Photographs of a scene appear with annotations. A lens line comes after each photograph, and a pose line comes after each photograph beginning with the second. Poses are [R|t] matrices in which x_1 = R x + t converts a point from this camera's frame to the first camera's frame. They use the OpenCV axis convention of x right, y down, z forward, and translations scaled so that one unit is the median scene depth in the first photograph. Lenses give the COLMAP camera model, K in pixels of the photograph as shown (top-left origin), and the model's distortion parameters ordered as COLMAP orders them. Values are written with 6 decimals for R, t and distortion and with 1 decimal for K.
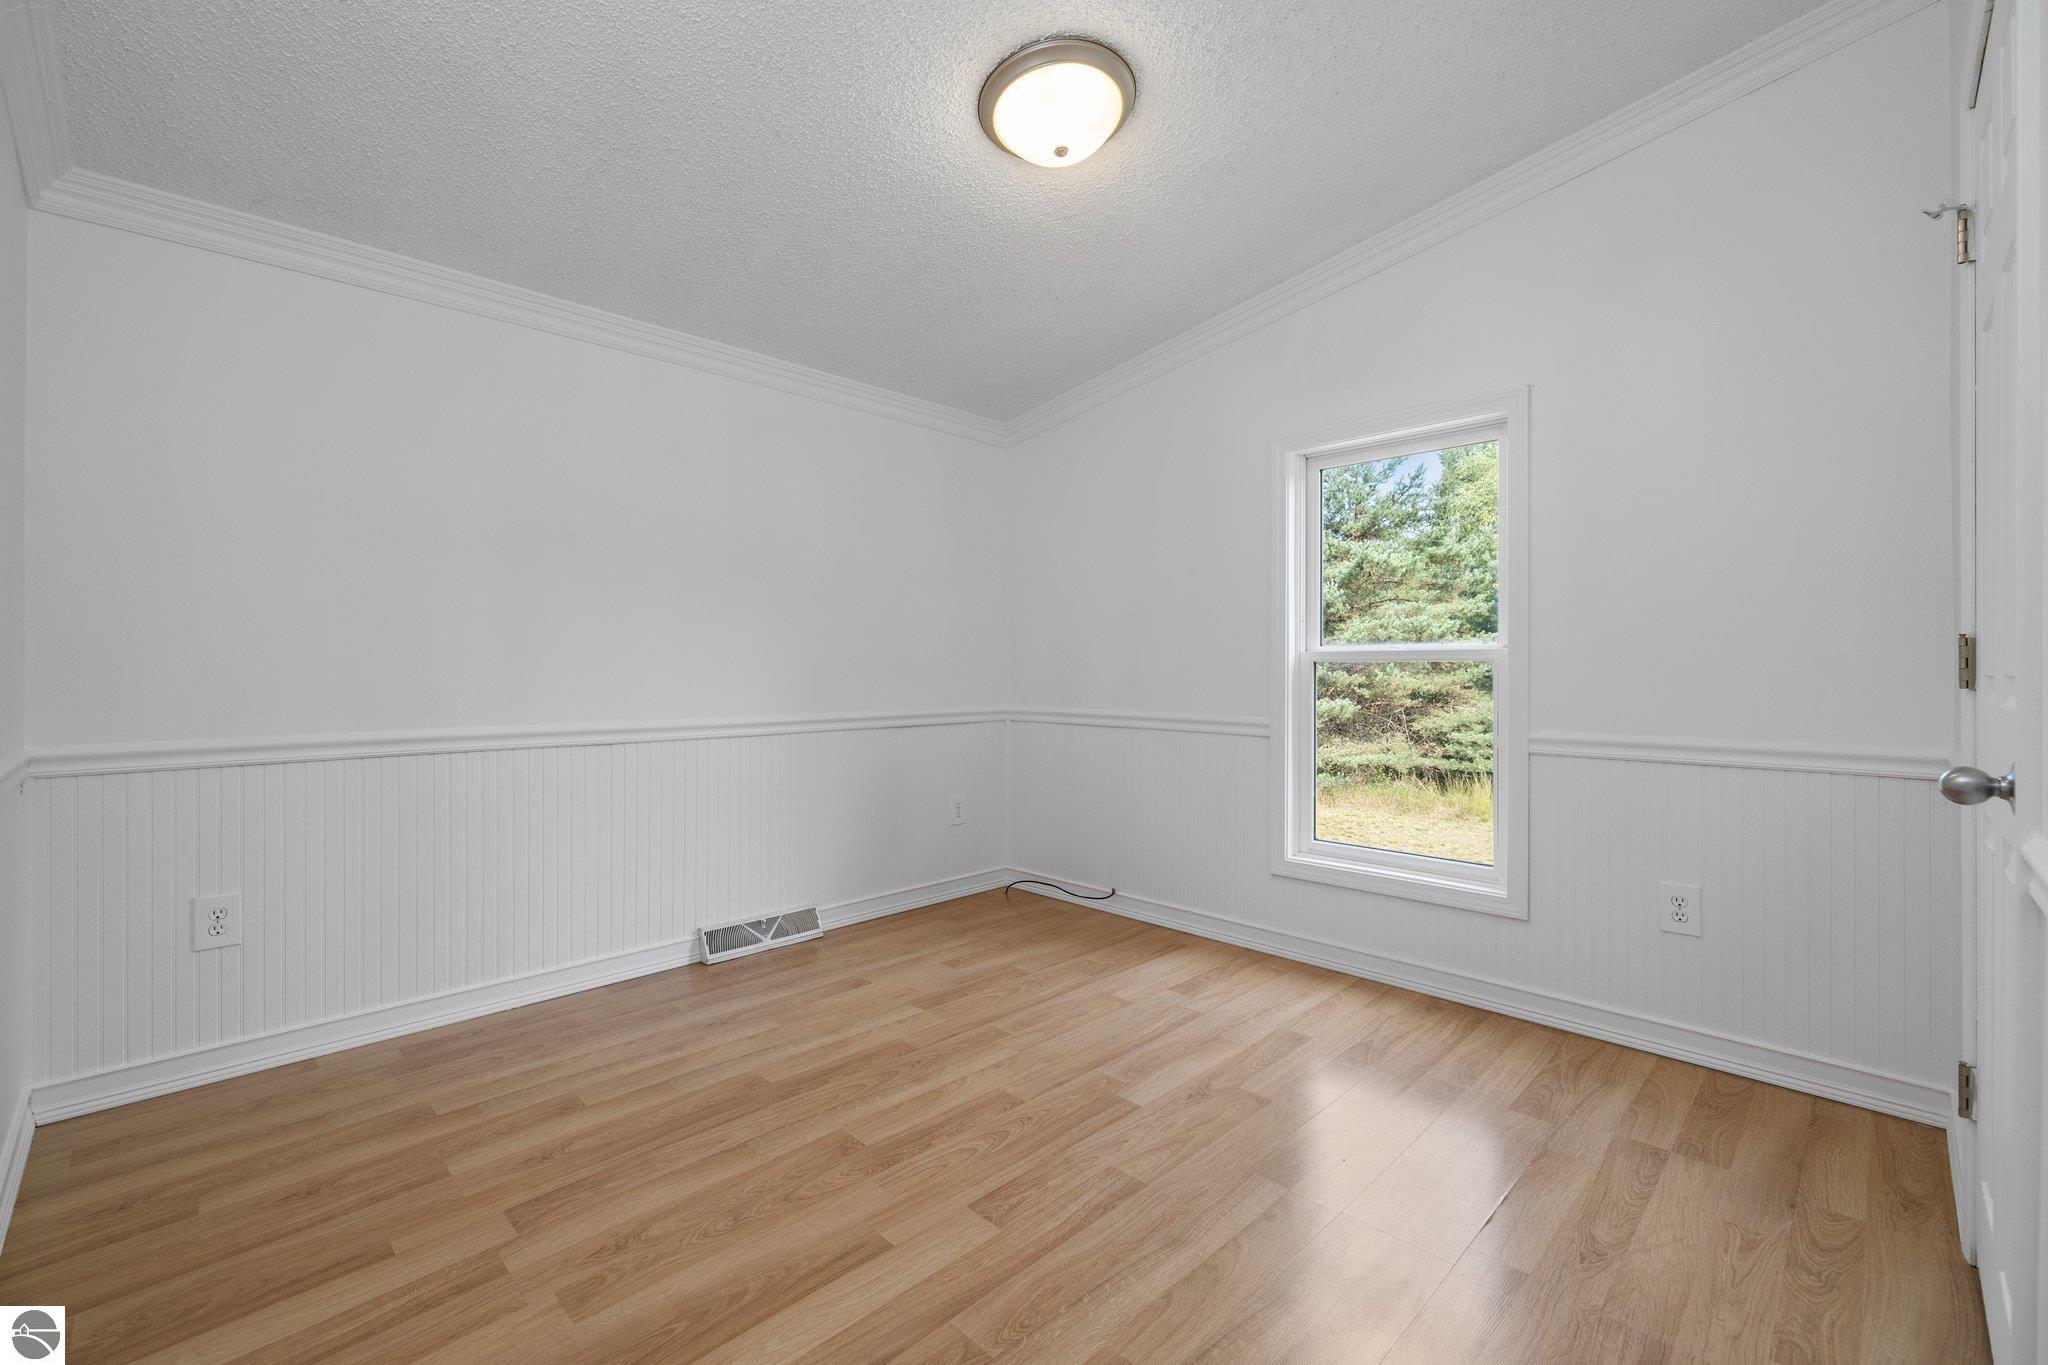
lens RADIAL K [[860.8, 0, 1018.8], [0, 860.8, 672.9], [0, 0, 1]] dist [0.001371, 0.000167]
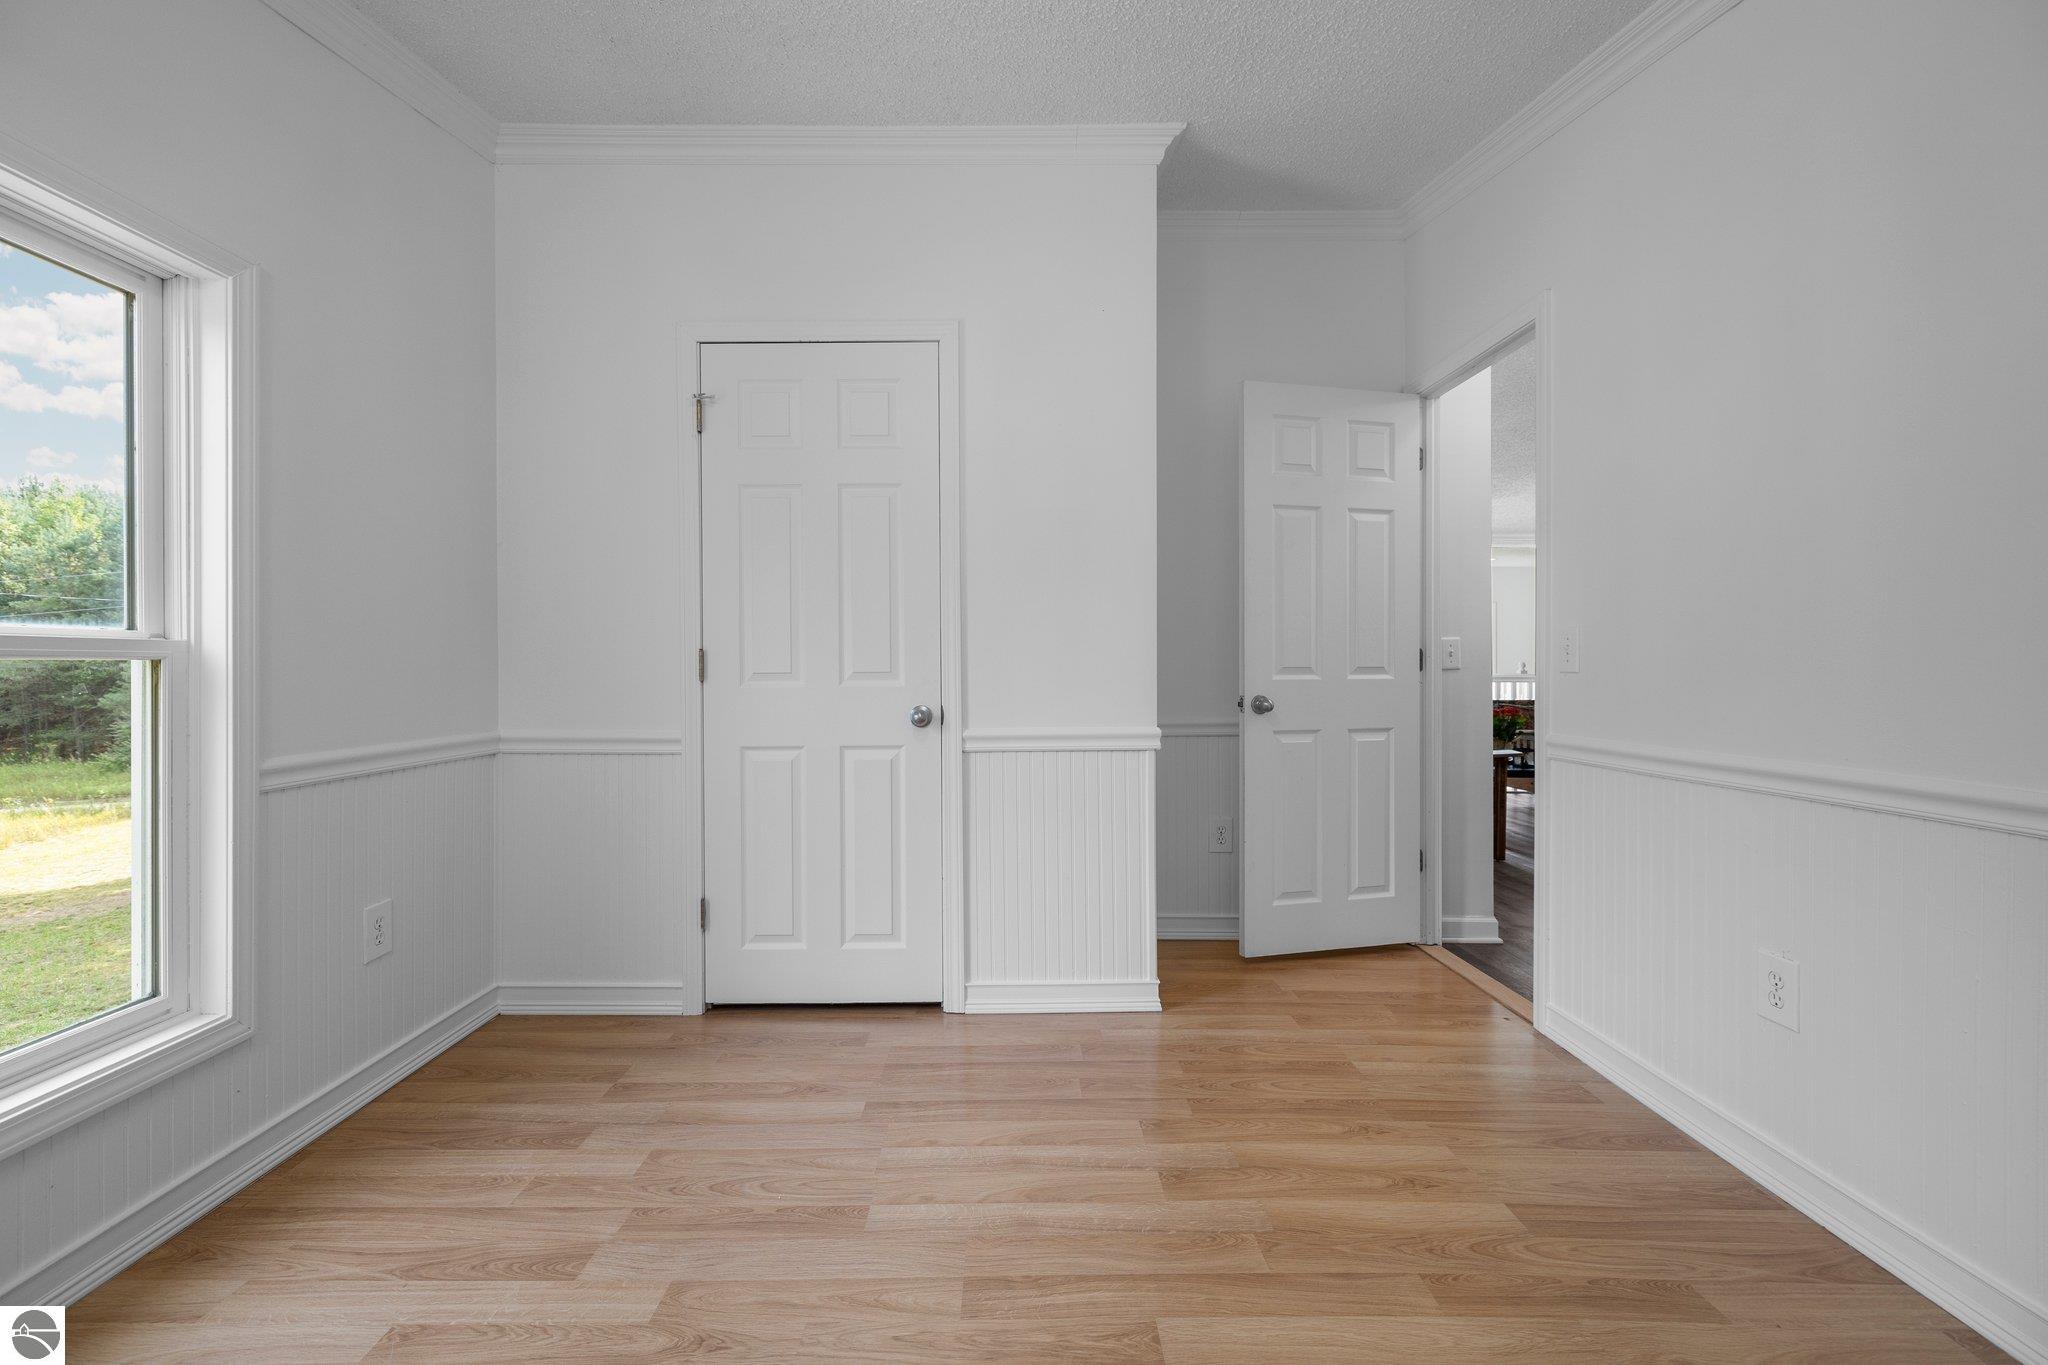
lens RADIAL K [[860.8, 0, 1014.7], [0, 860.8, 671.4], [0, 0, 1]] dist [0.001371, 0.000167]
pose [[-0.708810, -0.003536, 0.705390, -0.533180], [0.003829, 0.999953, 0.008859, -0.011346], [-0.705389, 0.008980, -0.708764, 1.725722]]
